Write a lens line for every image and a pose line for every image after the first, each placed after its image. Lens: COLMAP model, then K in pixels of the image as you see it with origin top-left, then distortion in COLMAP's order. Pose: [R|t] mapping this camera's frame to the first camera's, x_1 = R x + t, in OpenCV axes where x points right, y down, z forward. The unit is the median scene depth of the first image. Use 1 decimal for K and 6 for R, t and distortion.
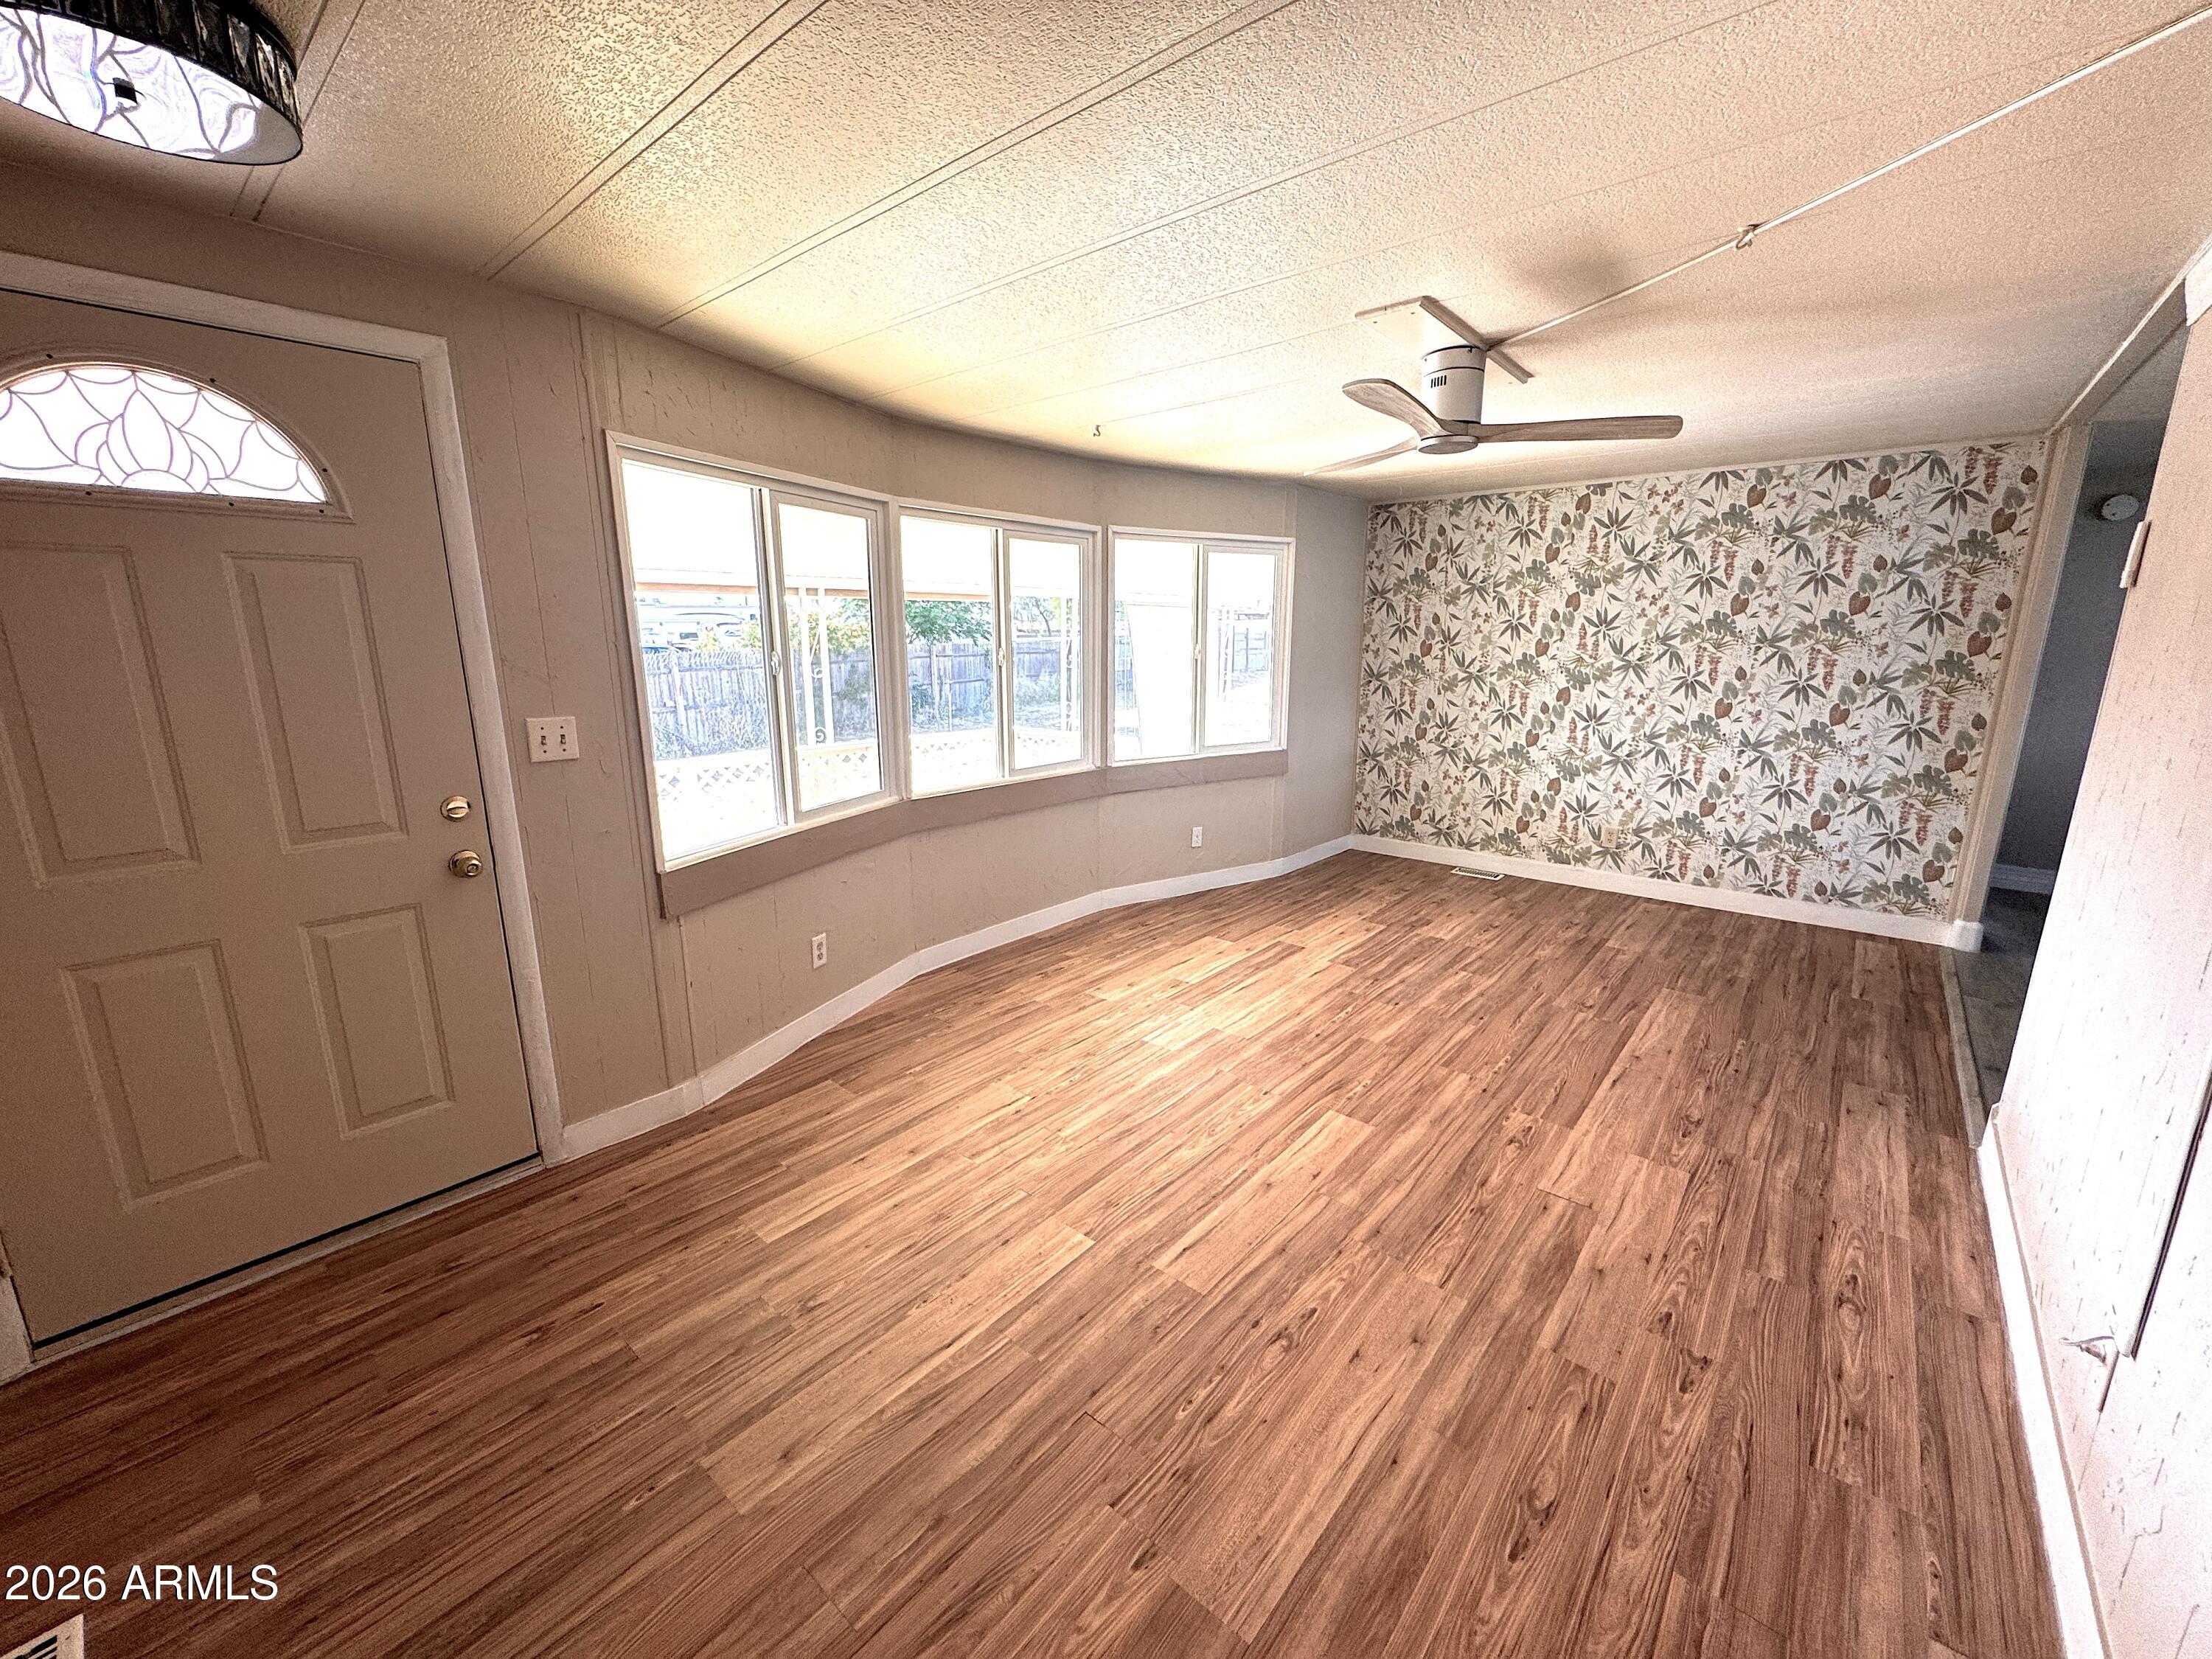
lens RADIAL K [[888.1, 0, 1099.2], [0, 888.1, 823.0], [0, 0, 1]] dist [-0.003461, 0.000000]
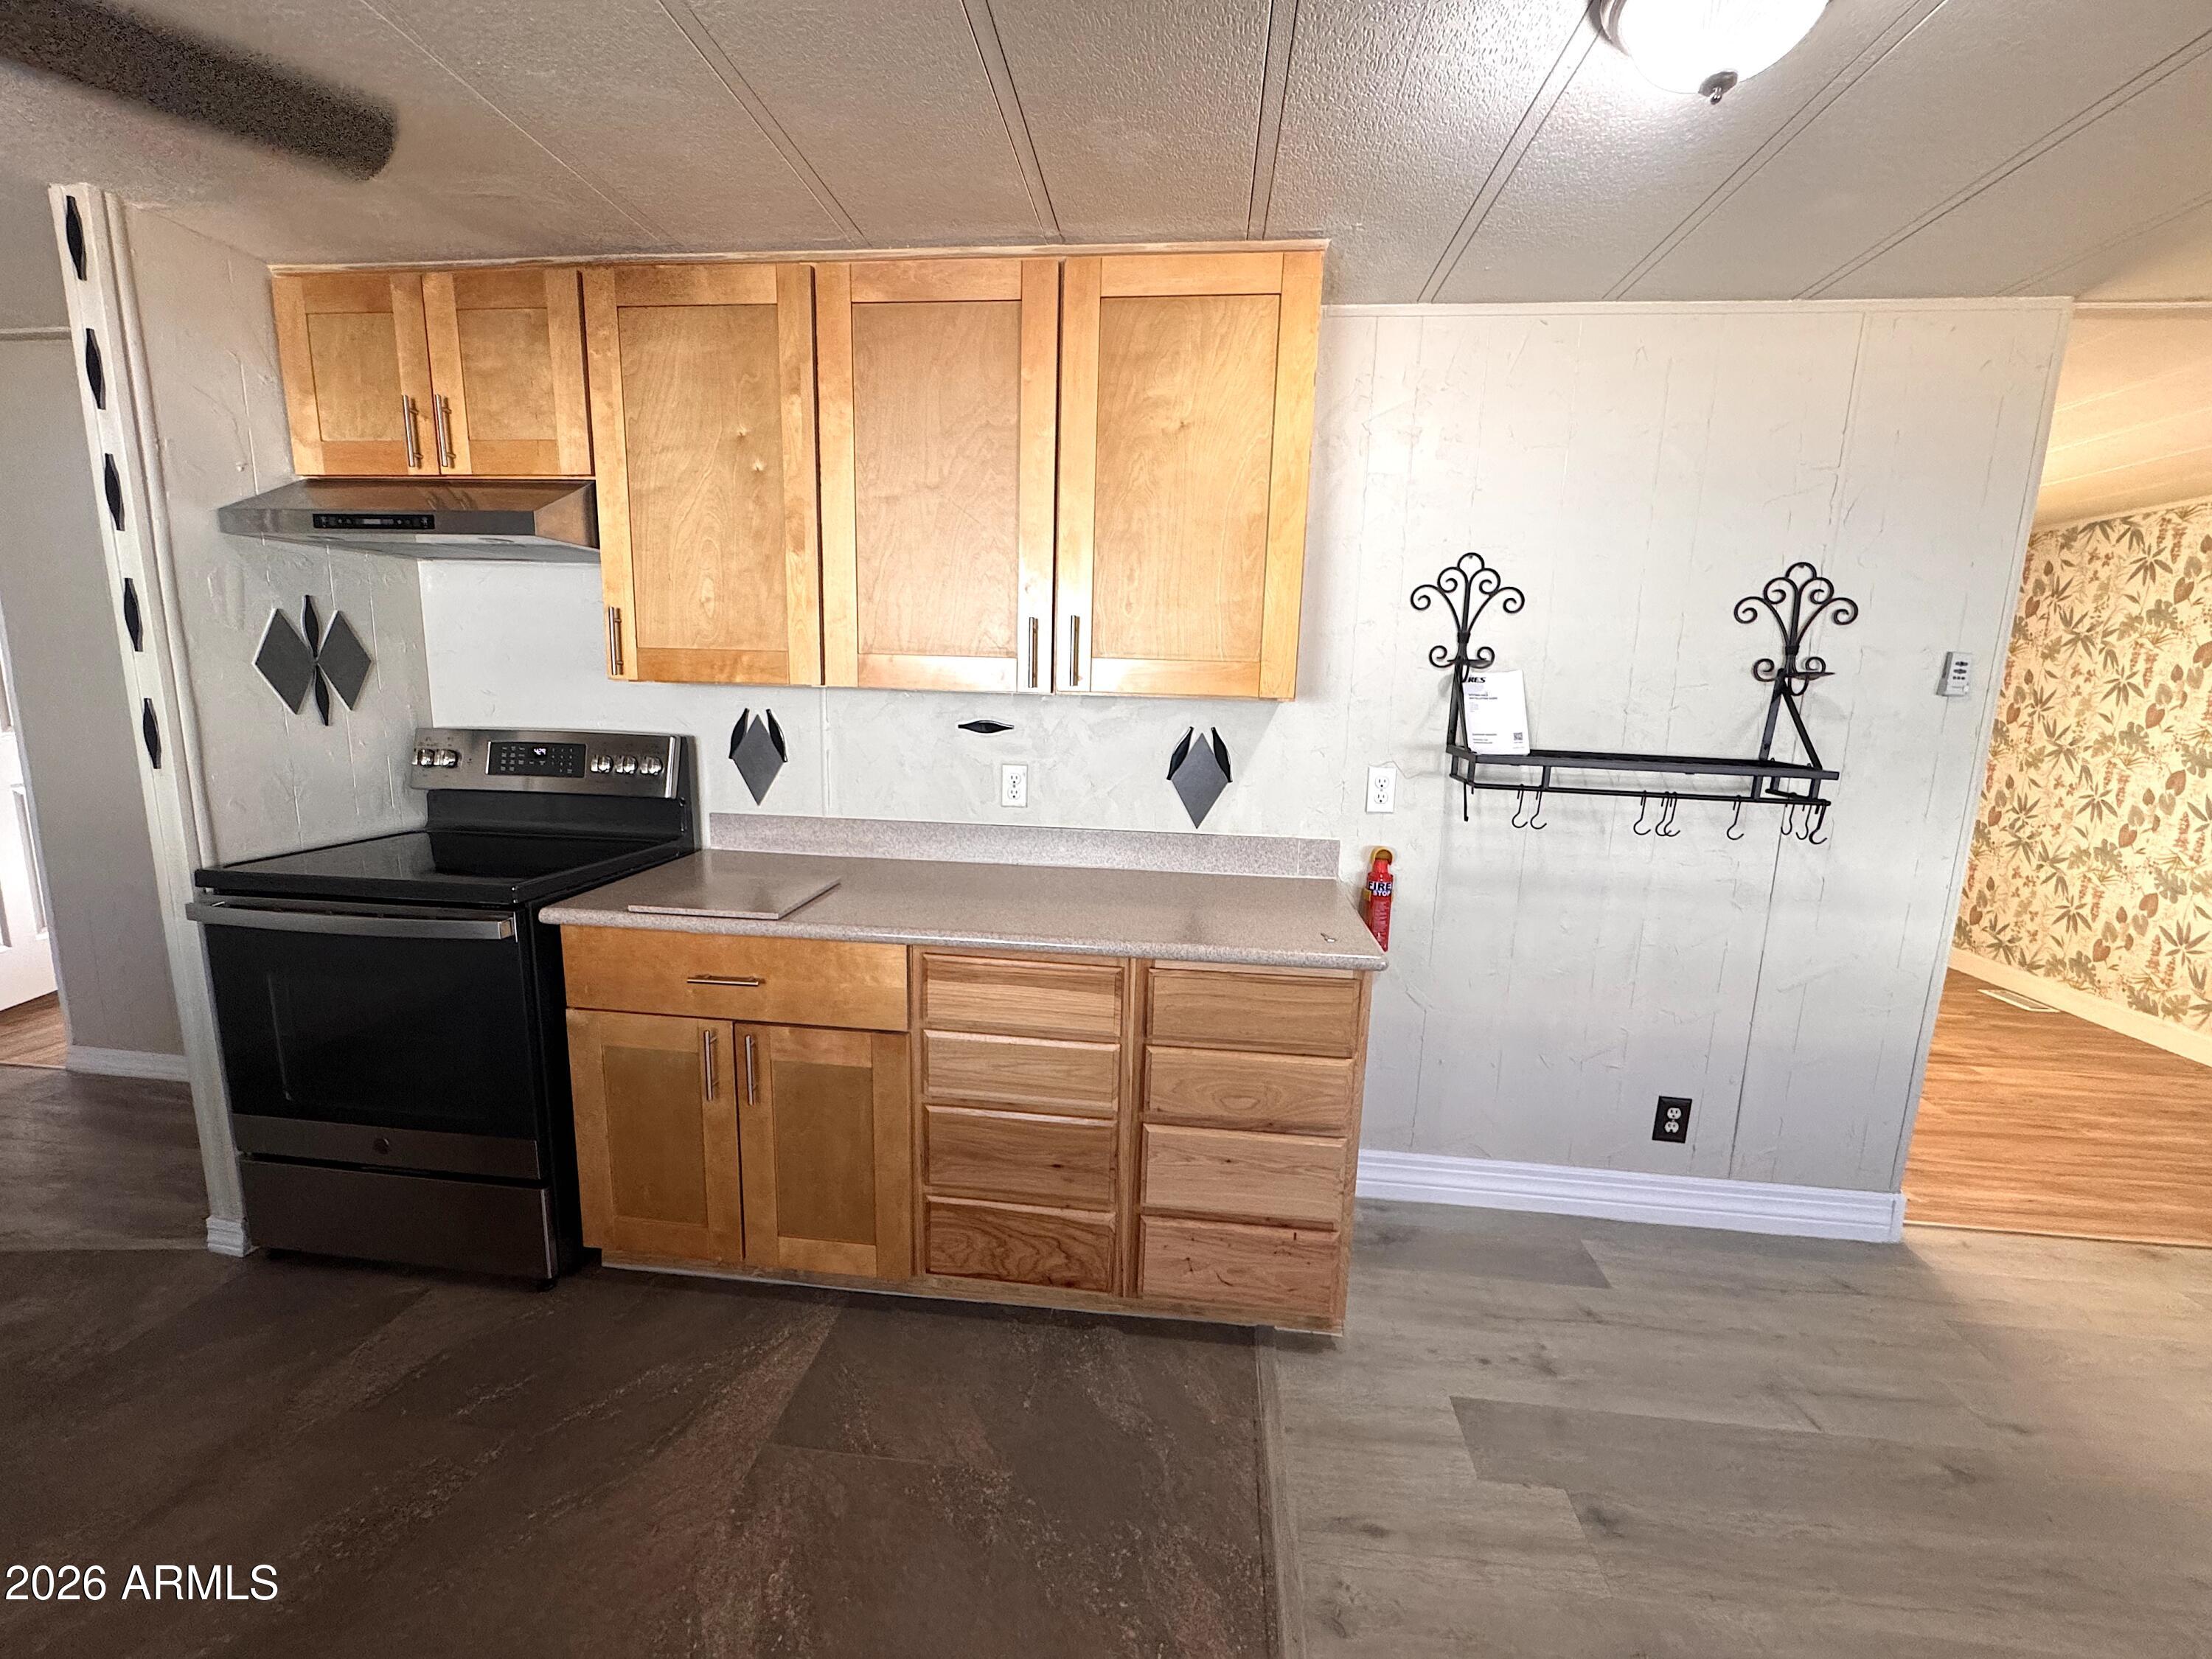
lens RADIAL K [[888.1, 0, 1103.0], [0, 888.1, 823.4], [0, 0, 1]] dist [-0.003461, 0.000000]
pose [[0.568153, 0.150088, -0.809121, 0.602512], [-0.202051, 0.978572, 0.039643, 0.038256], [0.797733, 0.140960, 0.586304, -0.121621]]
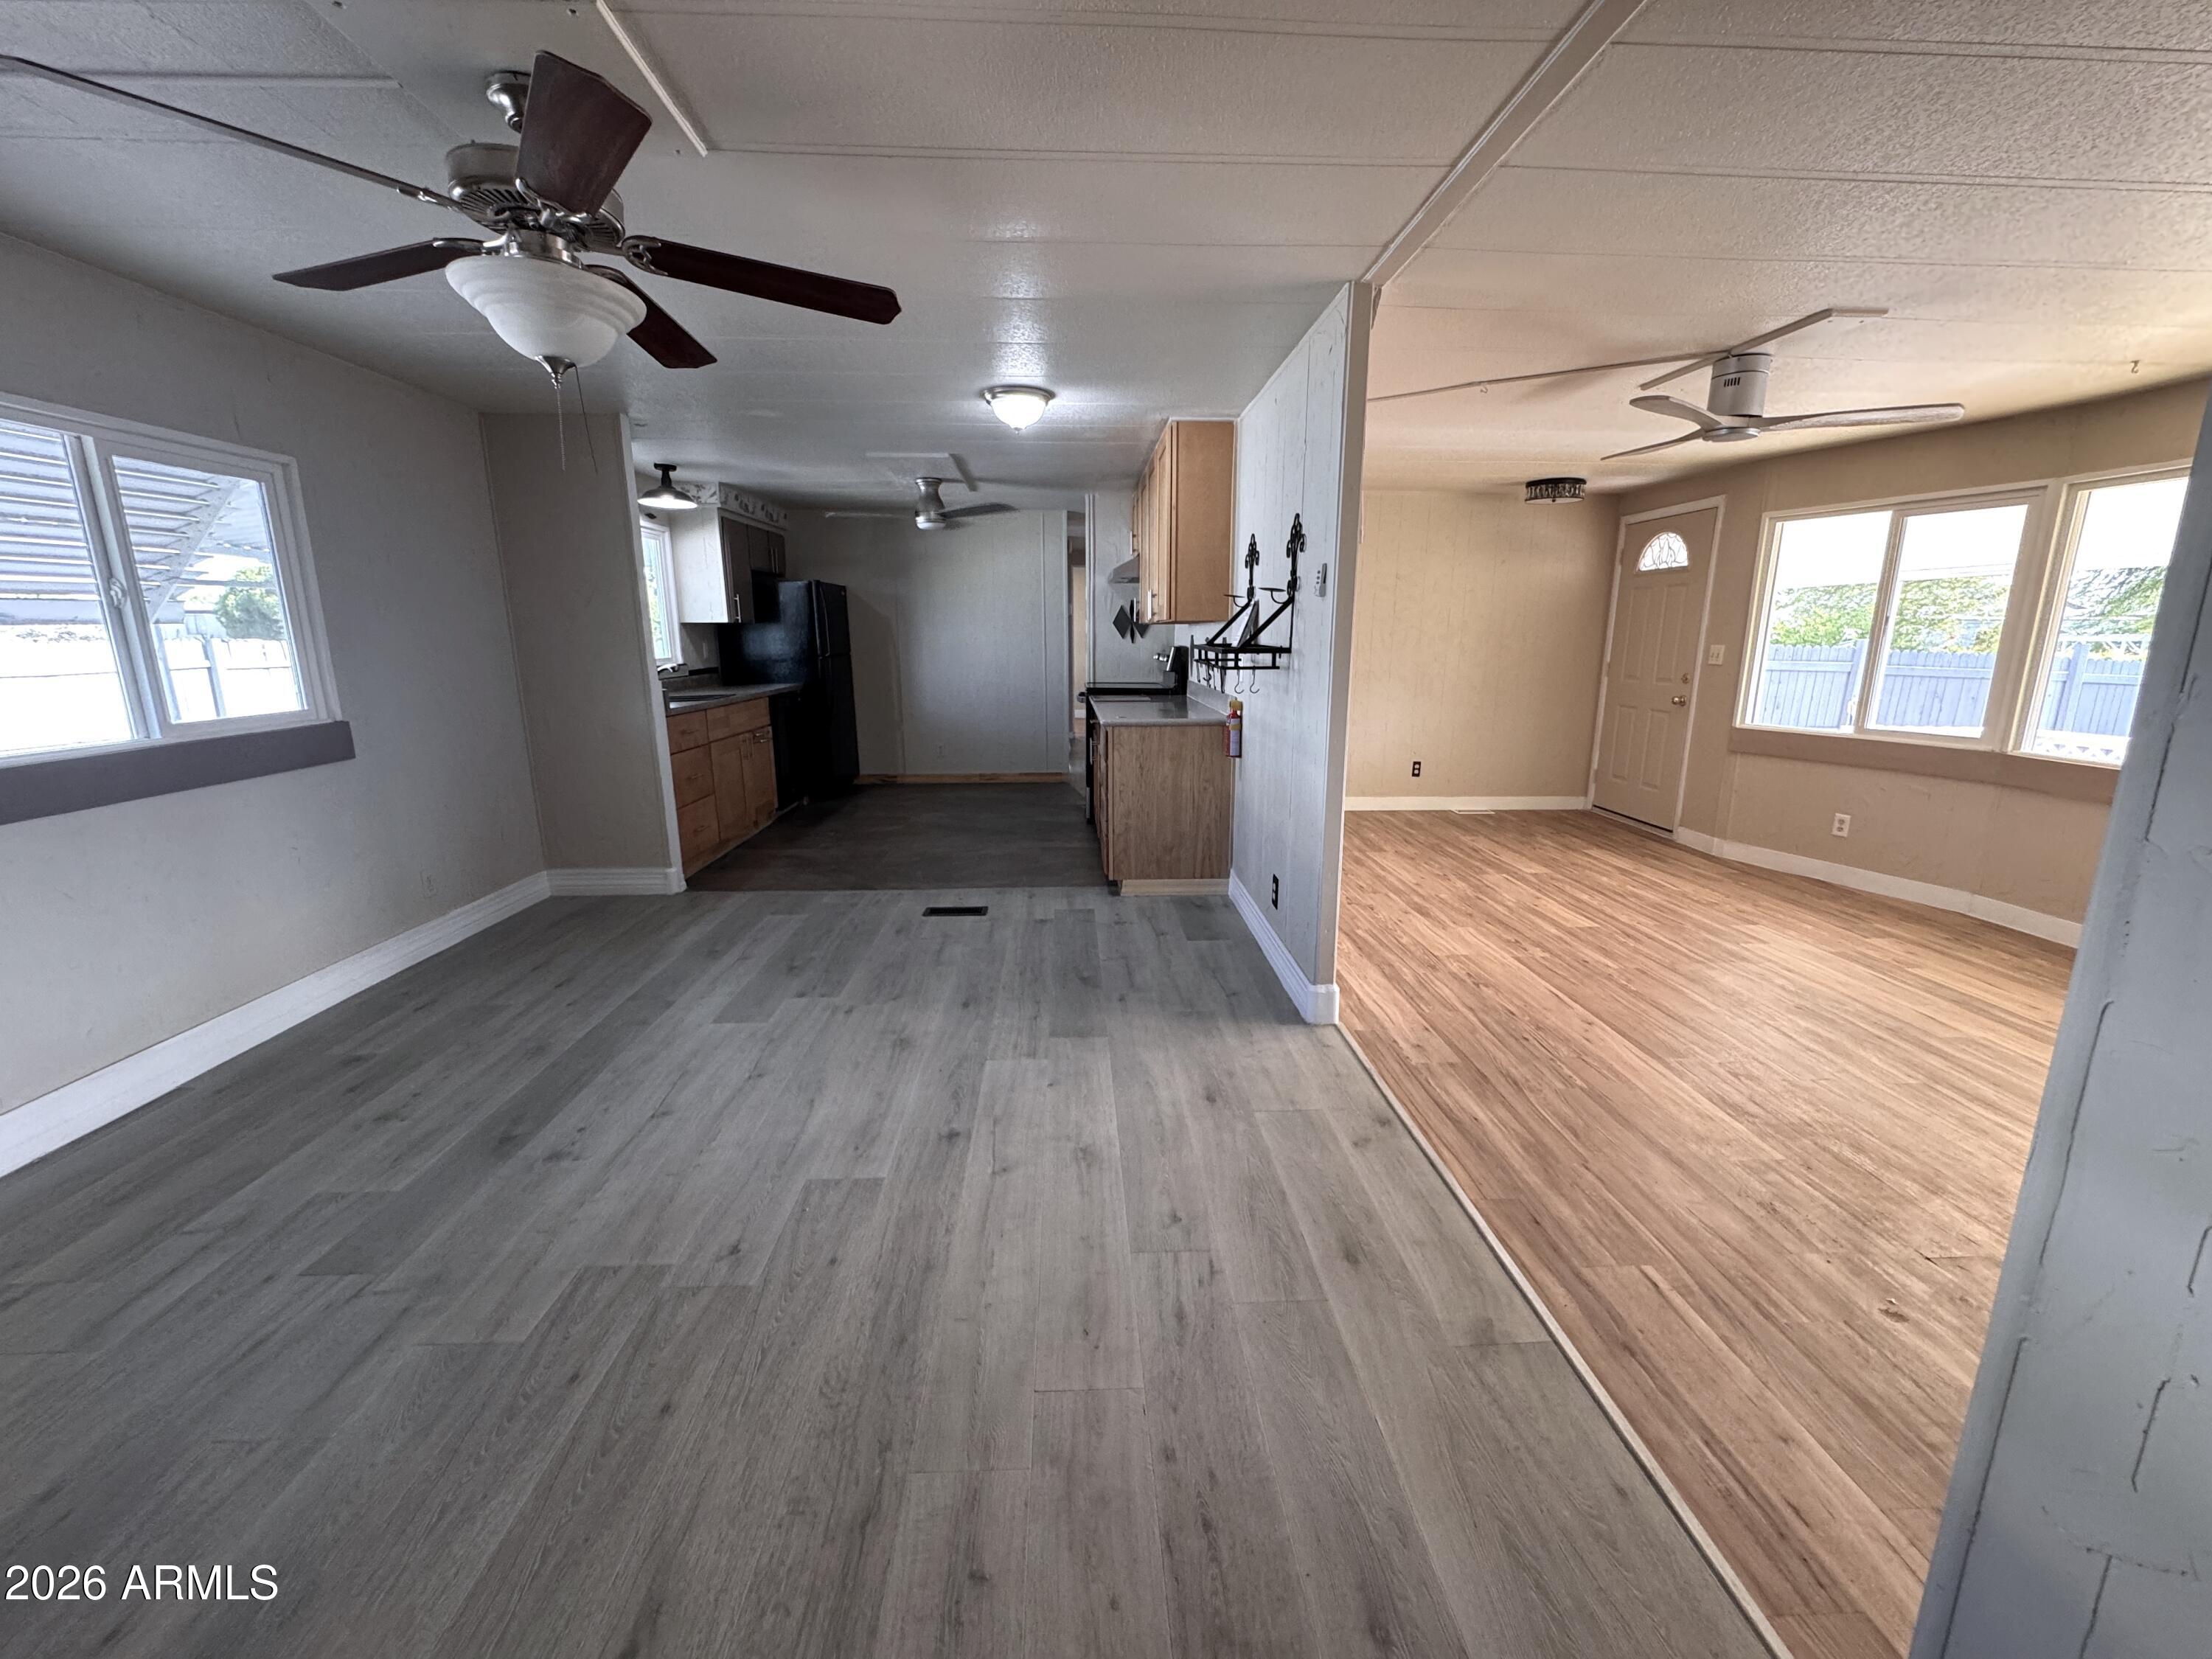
lens RADIAL K [[888.1, 0, 1096.5], [0, 888.1, 832.7], [0, 0, 1]] dist [-0.003461, 0.000000]
pose [[-0.733503, 0.144832, -0.664076, 0.962599], [-0.147364, 0.919905, 0.363398, -0.120016], [0.663518, 0.364415, -0.653411, 0.713774]]
